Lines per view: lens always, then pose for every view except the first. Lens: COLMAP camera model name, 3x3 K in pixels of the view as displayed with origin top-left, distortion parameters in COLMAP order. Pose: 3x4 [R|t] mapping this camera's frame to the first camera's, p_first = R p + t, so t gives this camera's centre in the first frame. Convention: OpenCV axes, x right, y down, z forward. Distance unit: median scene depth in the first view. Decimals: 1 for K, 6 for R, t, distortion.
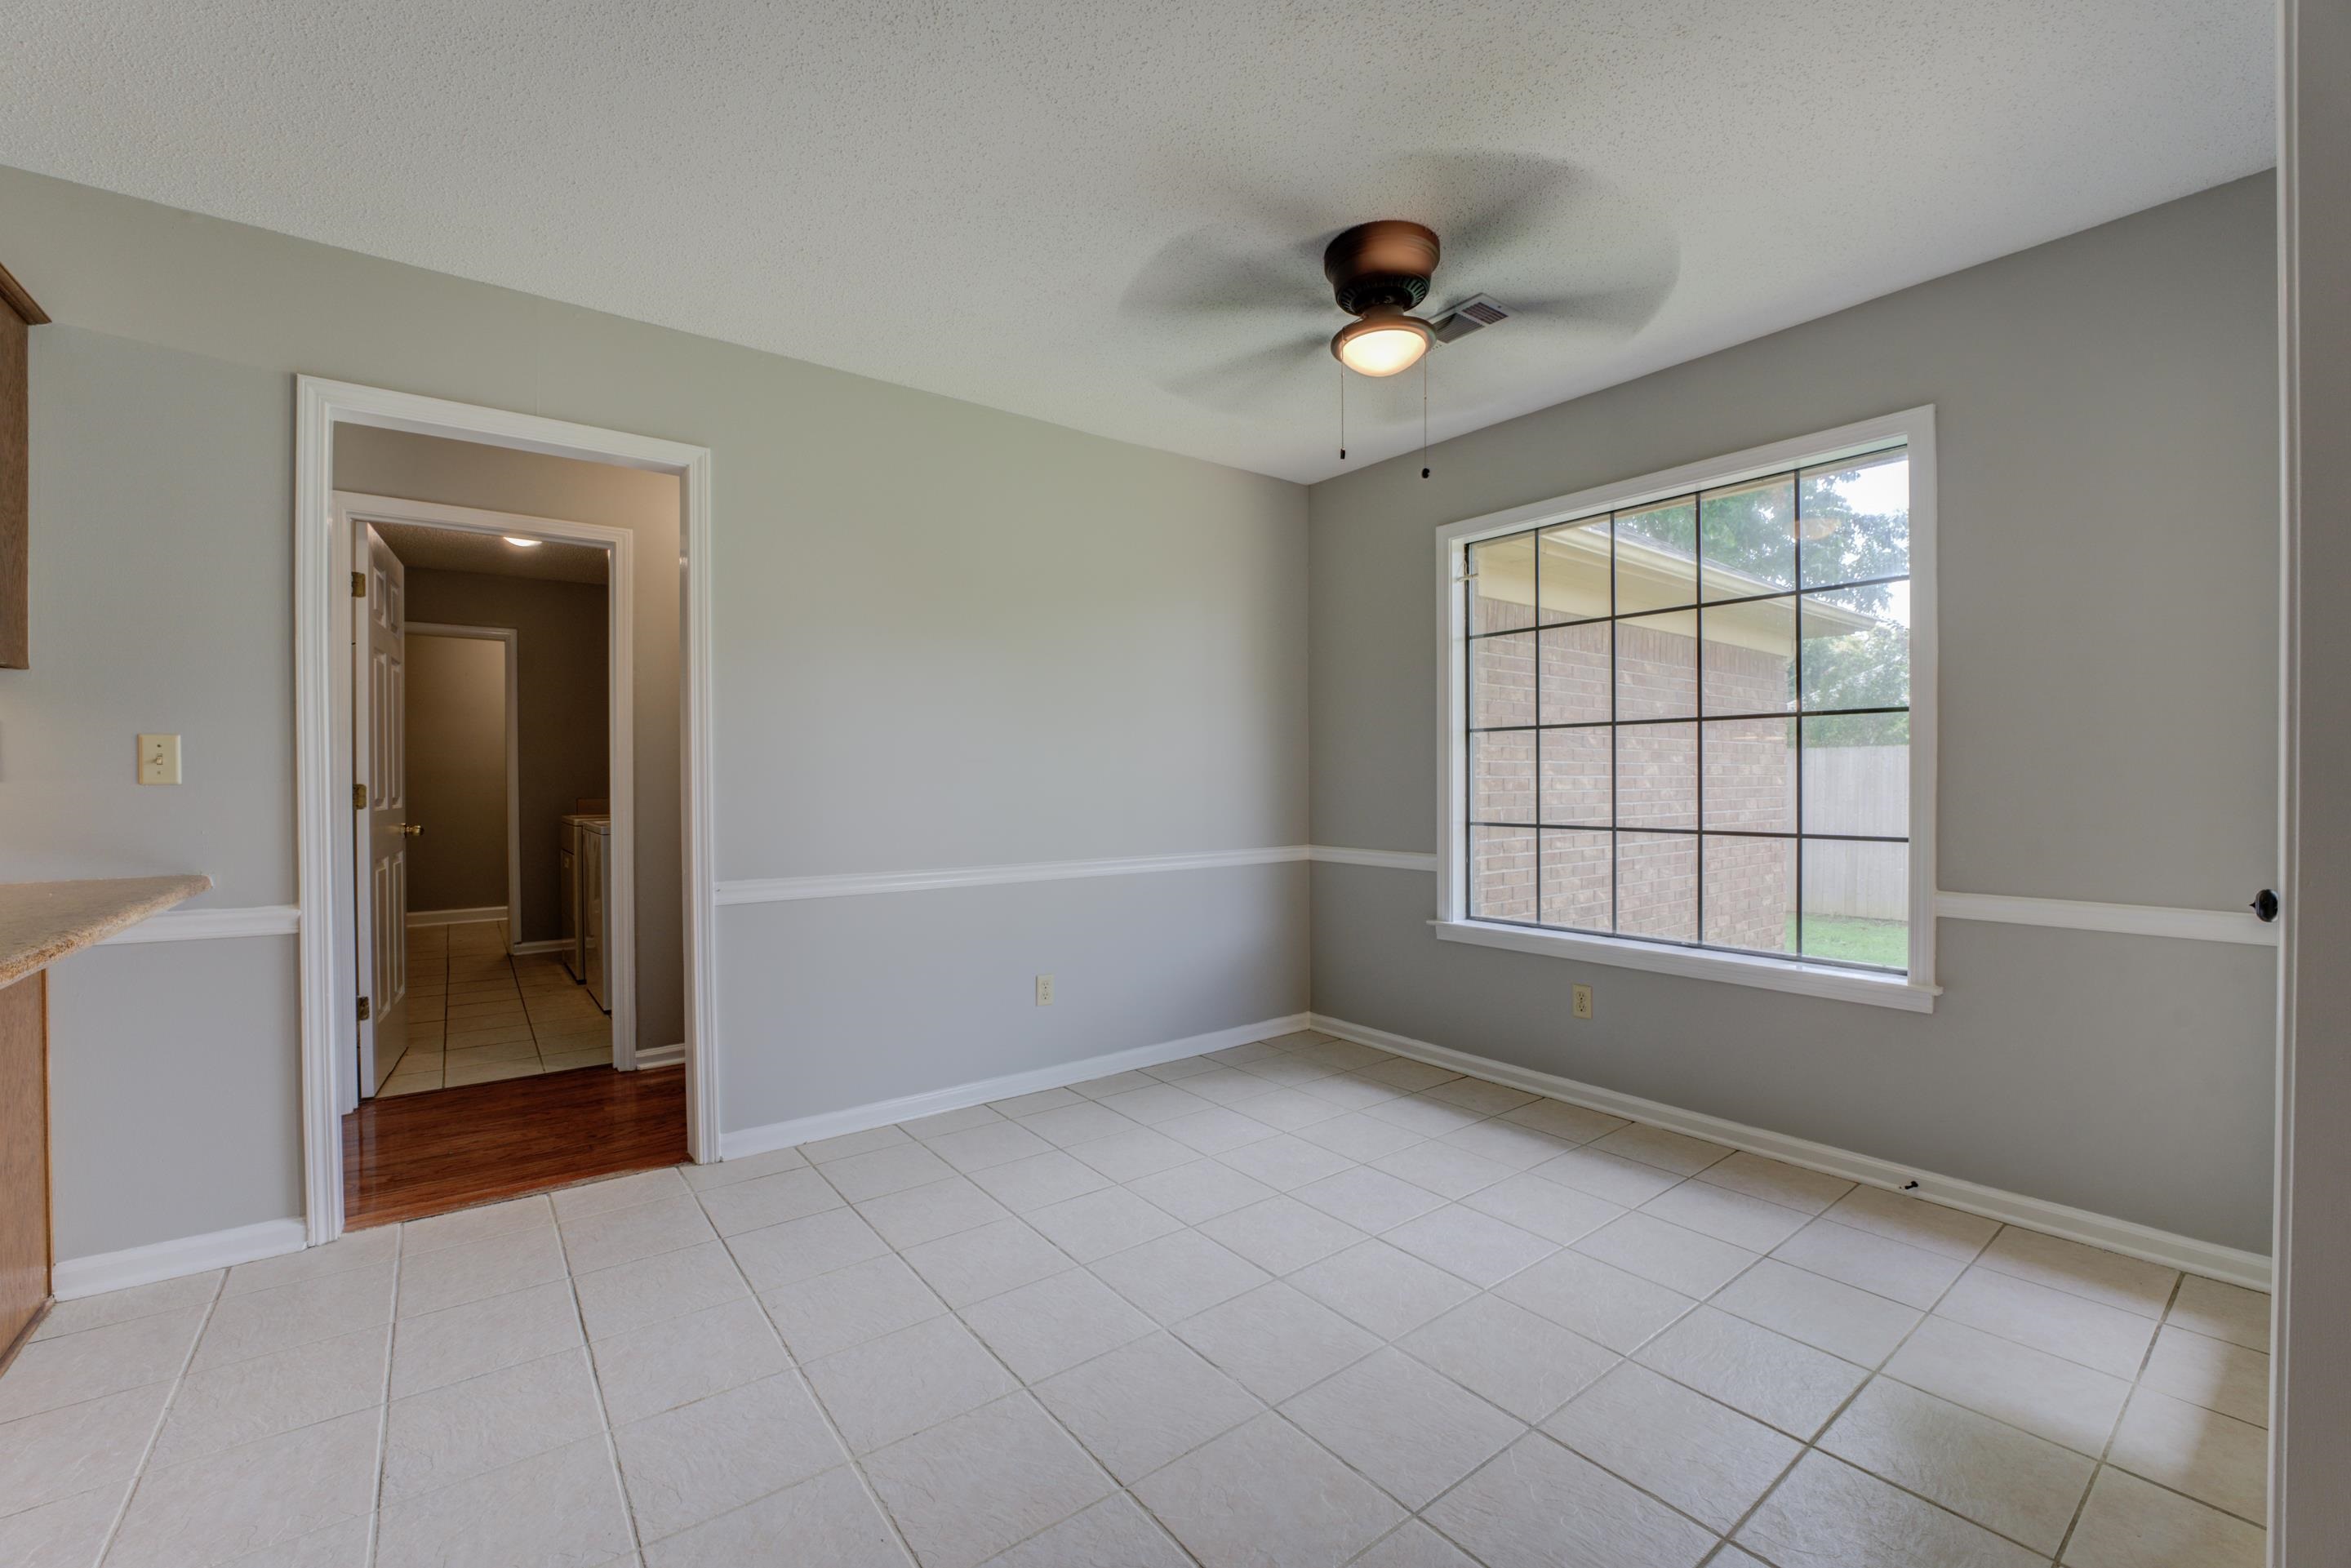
lens RADIAL K [[944.2, 0, 1172.4], [0, 944.2, 786.3], [0, 0, 1]] dist [-0.020941, 0.000423]
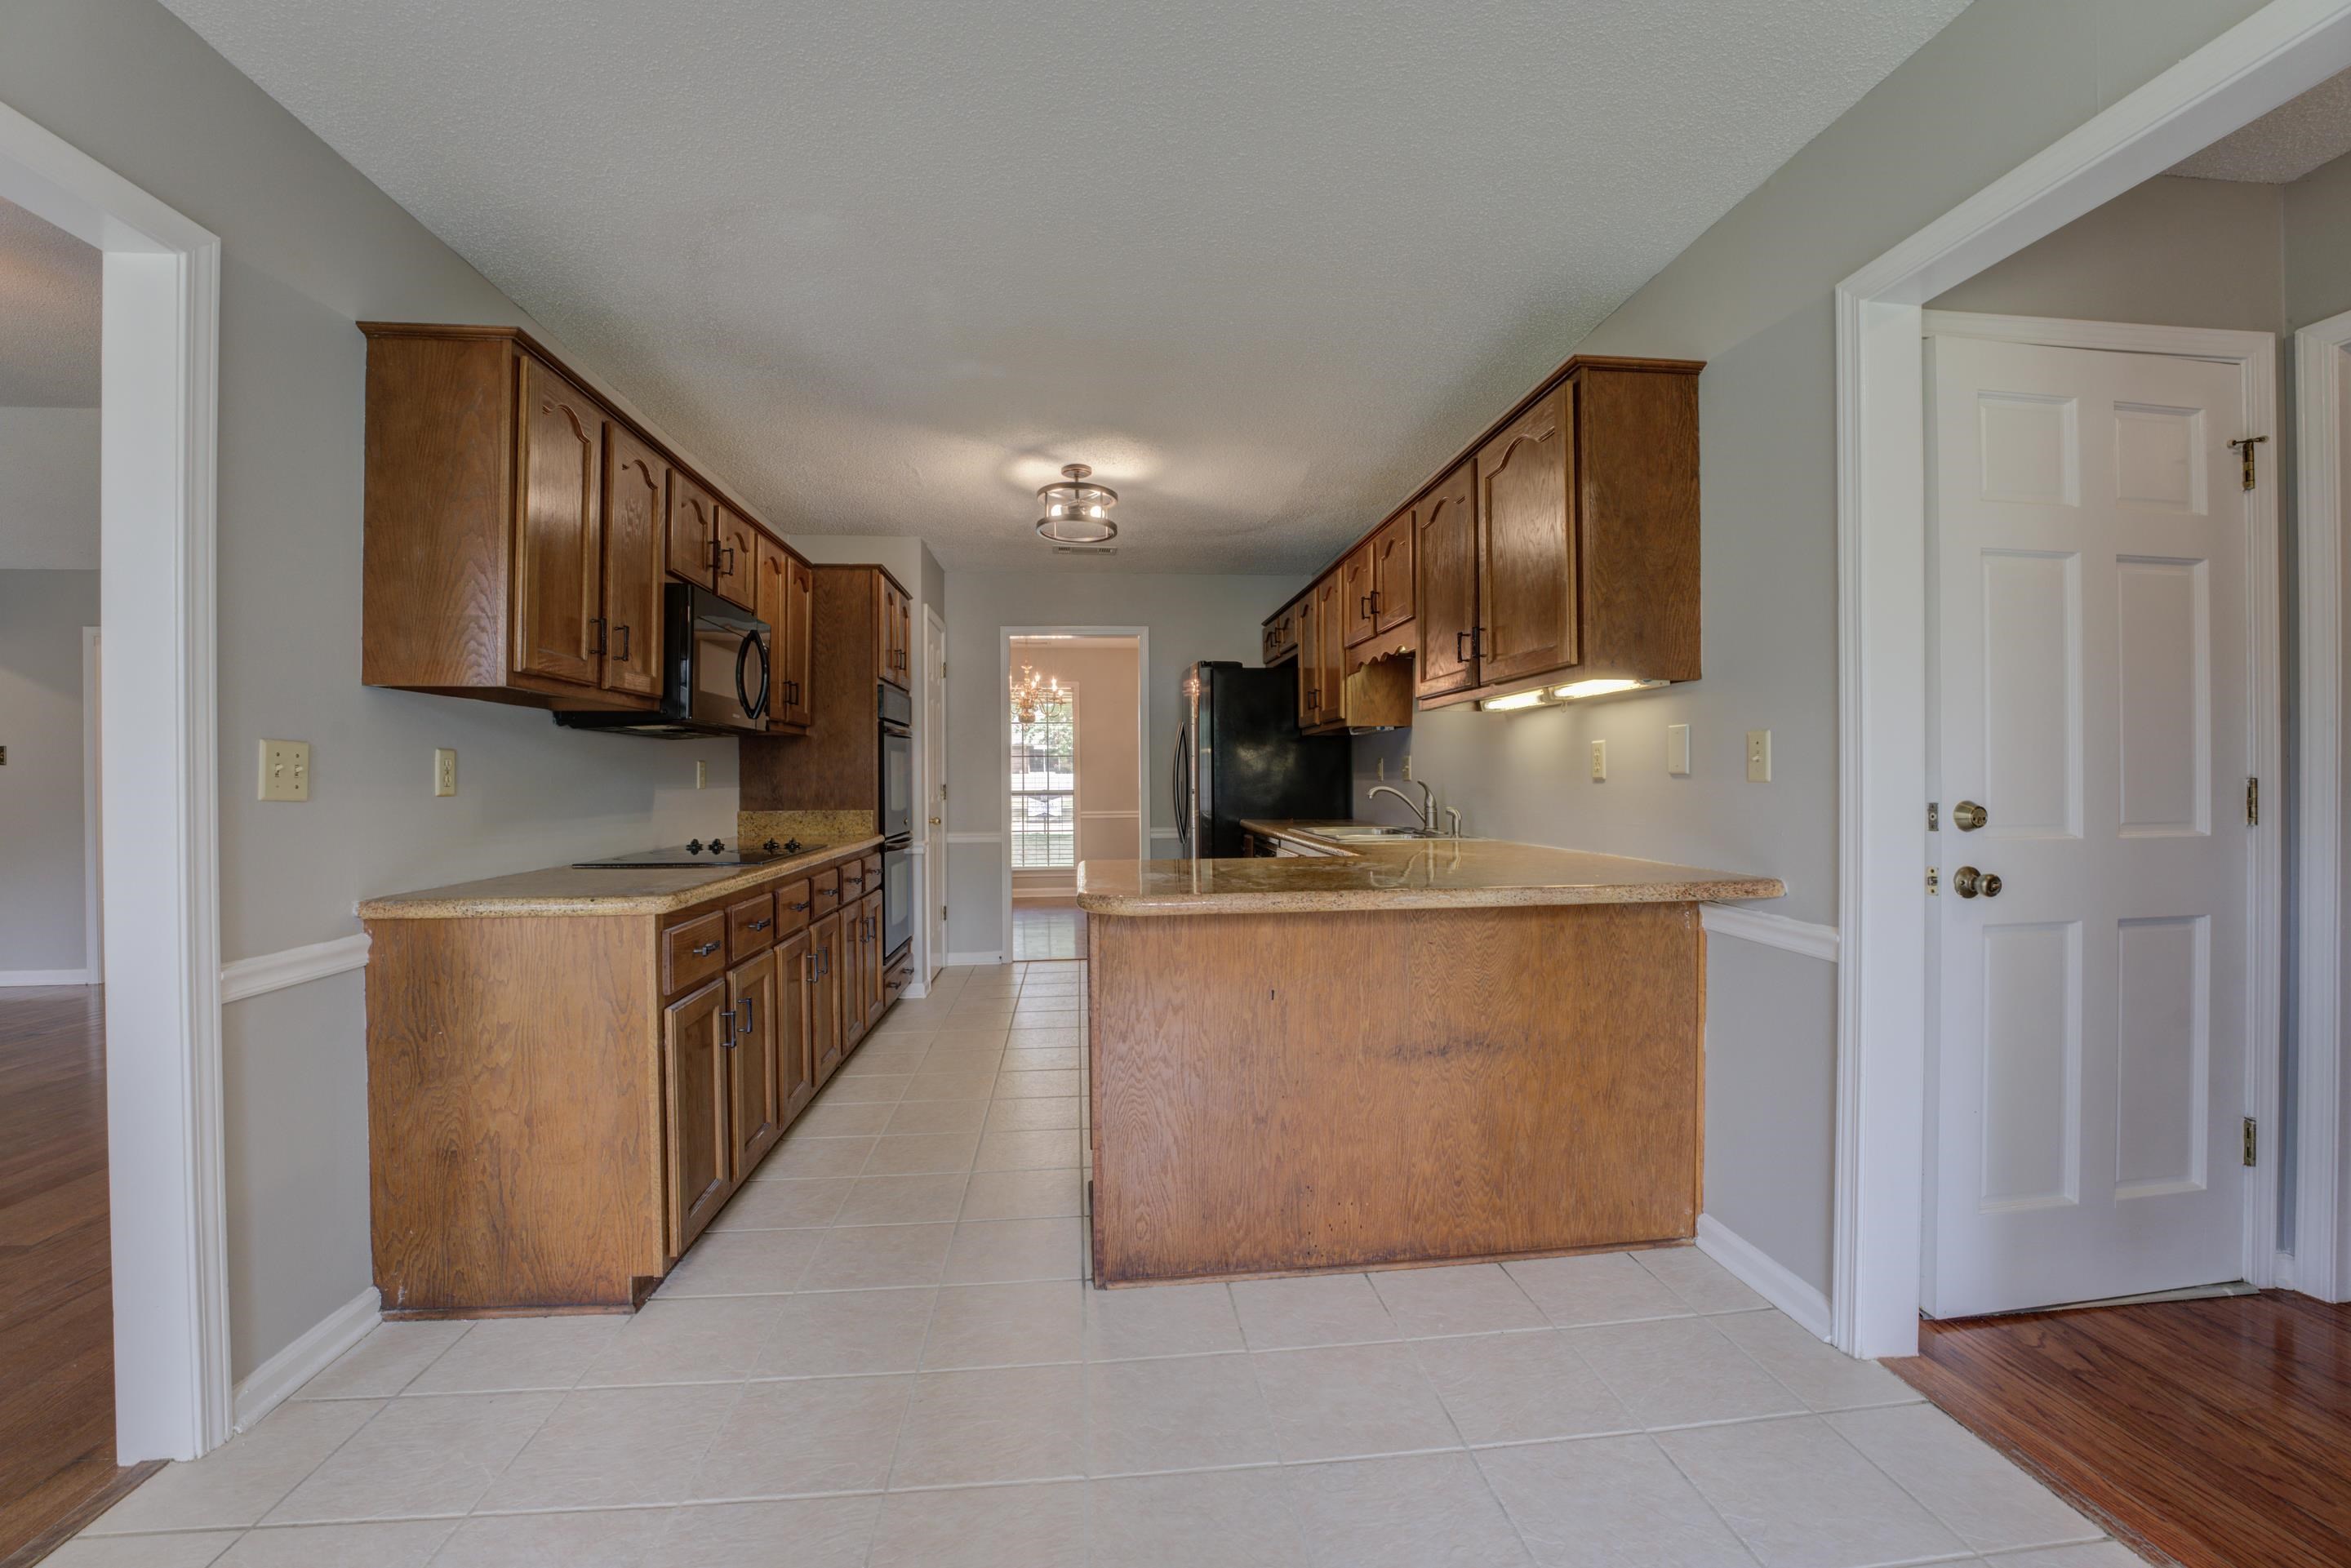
lens RADIAL K [[944.2, 0, 1172.4], [0, 944.2, 786.3], [0, 0, 1]] dist [-0.020941, 0.000423]
pose [[-0.520201, 0.009471, -0.853992, 0.072840], [0.000748, 0.999943, 0.010634, -0.007867], [0.854044, 0.004893, -0.520178, 0.927902]]
